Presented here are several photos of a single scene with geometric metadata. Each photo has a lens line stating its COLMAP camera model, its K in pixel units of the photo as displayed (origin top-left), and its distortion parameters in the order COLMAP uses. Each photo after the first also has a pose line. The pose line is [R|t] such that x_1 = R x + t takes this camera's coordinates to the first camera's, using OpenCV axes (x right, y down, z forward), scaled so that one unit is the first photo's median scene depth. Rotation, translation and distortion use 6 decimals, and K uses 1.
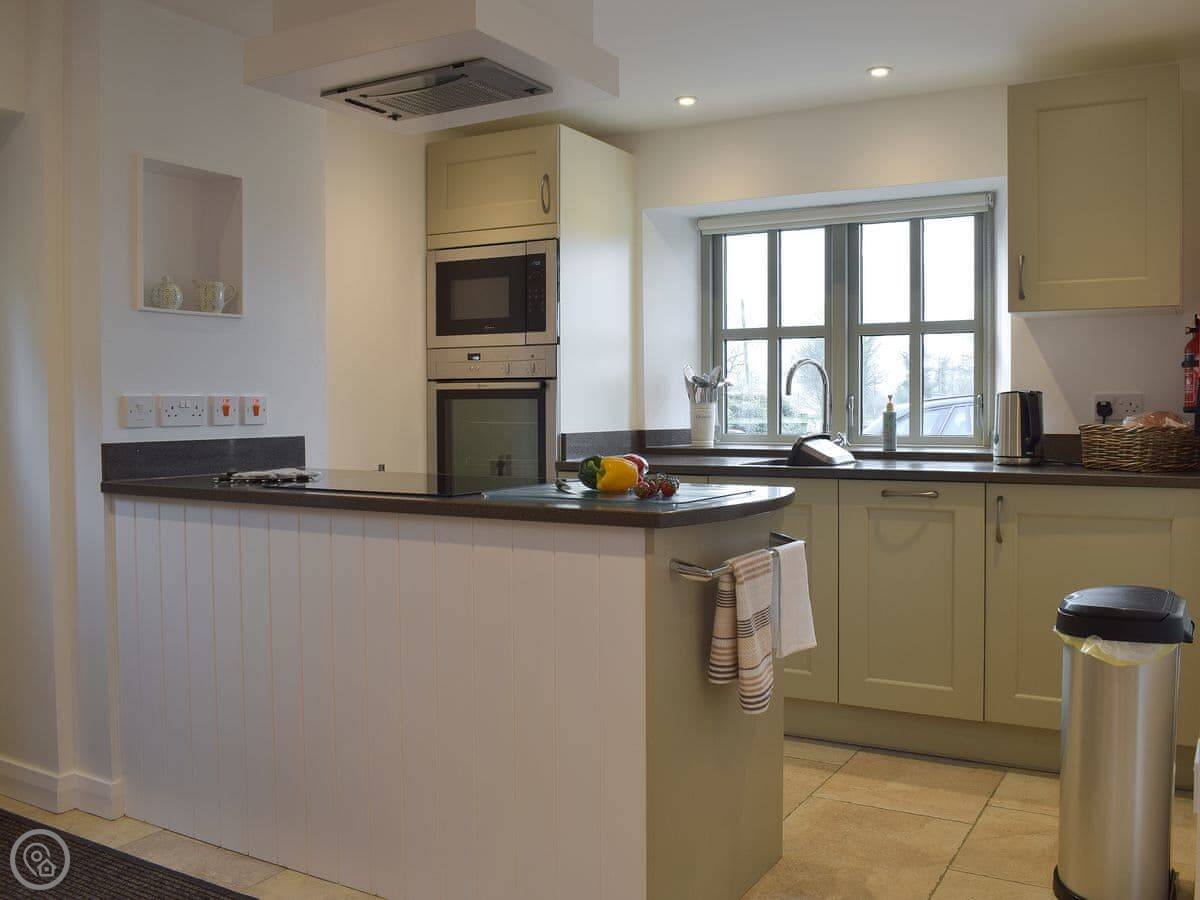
lens RADIAL K [[1046.5, 0, 617.1], [0, 1046.5, 450.6], [0, 0, 1]] dist [-0.095074, 0.013662]
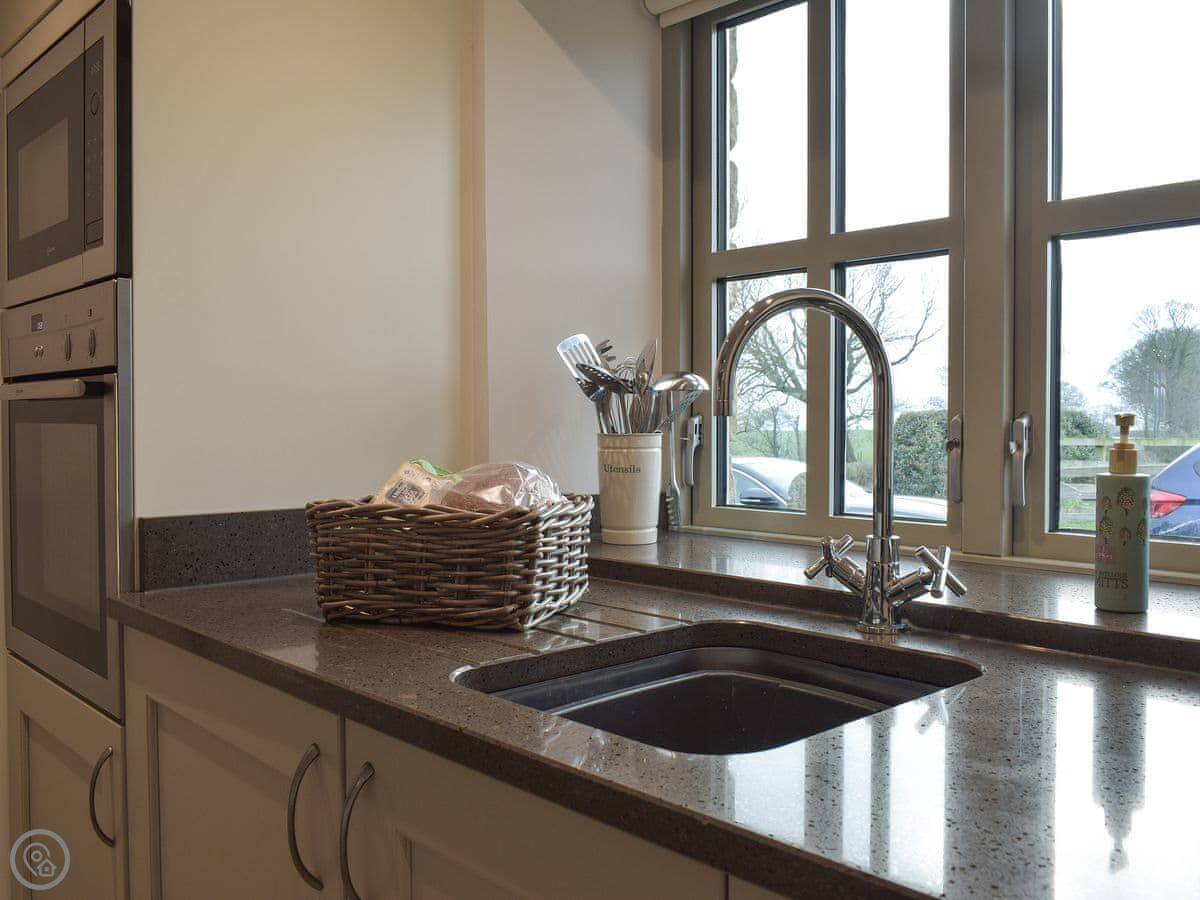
lens RADIAL K [[1030.4, 0, 600.0], [0, 1030.4, 450.0], [0, 0, 1]] dist [-0.055312, 0.002517]
pose [[0.954258, 0.010801, -0.298789, 0.193349], [-0.014464, 0.999845, -0.010052, -0.036180], [0.298634, 0.013914, 0.954266, 0.647400]]
